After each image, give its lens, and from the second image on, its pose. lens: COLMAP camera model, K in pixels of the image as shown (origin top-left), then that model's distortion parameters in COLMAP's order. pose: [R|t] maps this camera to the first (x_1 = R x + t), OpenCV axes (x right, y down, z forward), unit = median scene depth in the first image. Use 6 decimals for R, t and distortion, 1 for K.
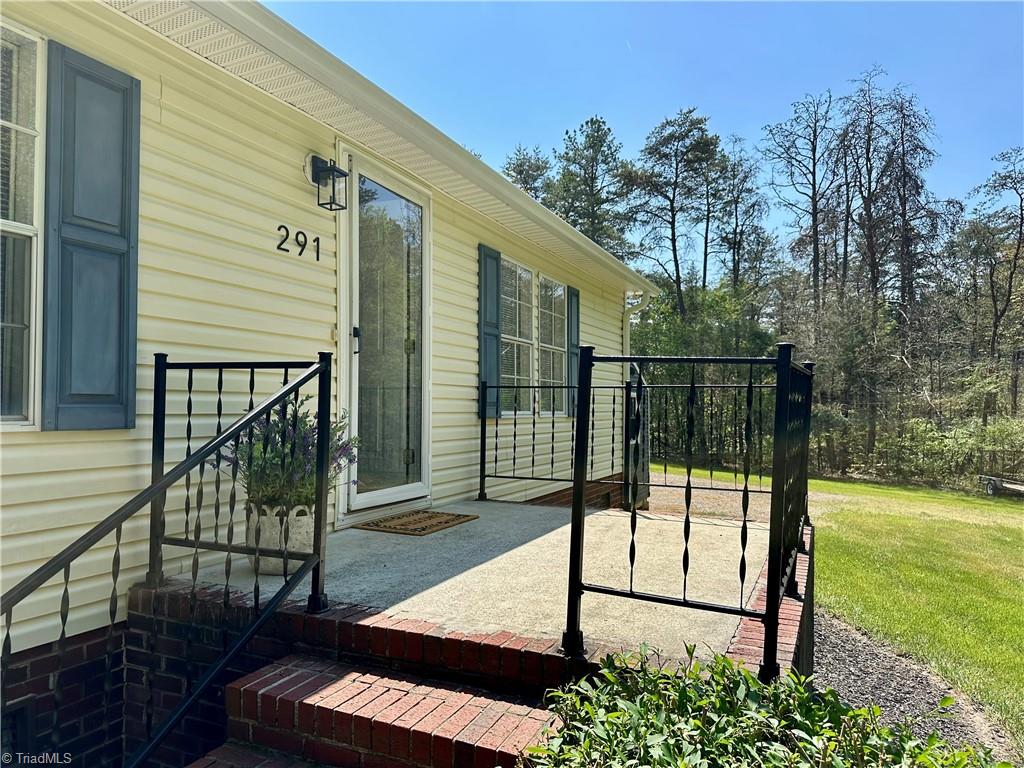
lens RADIAL K [[722.1, 0, 508.5], [0, 722.1, 386.1], [0, 0, 1]] dist [0.047918, -0.008983]
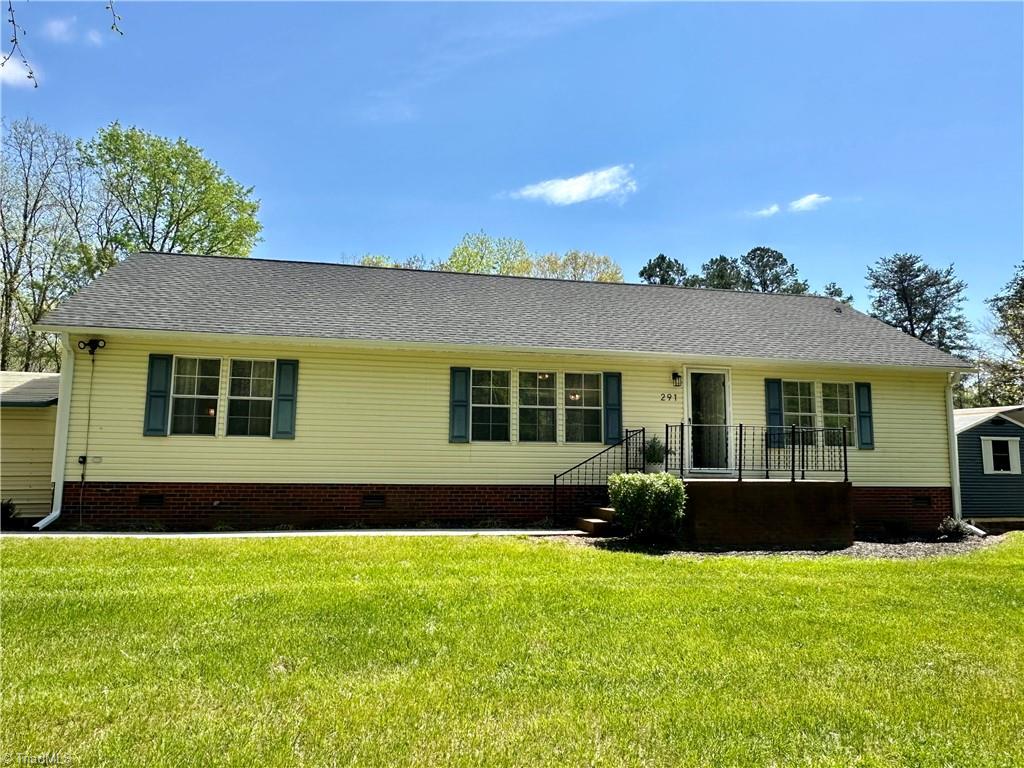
lens RADIAL K [[722.1, 0, 510.5], [0, 722.1, 382.3], [0, 0, 1]] dist [0.047918, -0.008983]
pose [[0.605148, -0.100287, -0.789771, 2.053754], [0.018956, 0.993568, -0.111641, 0.119969], [0.795887, 0.052588, 0.603157, -1.790353]]
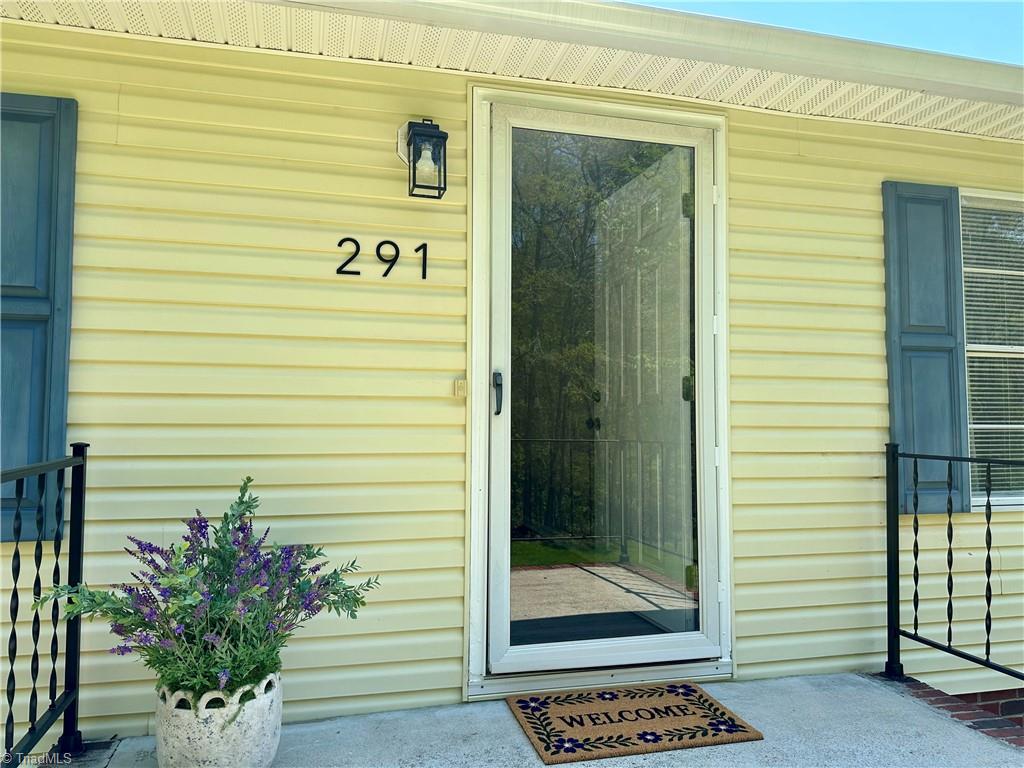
lens RADIAL K [[722.1, 0, 492.2], [0, 722.1, 398.3], [0, 0, 1]] dist [0.047918, -0.008983]
pose [[0.619094, -0.046525, -0.783937, 0.281372], [0.027295, 0.998915, -0.037728, -0.037255], [0.784842, 0.001960, 0.619692, 0.632943]]
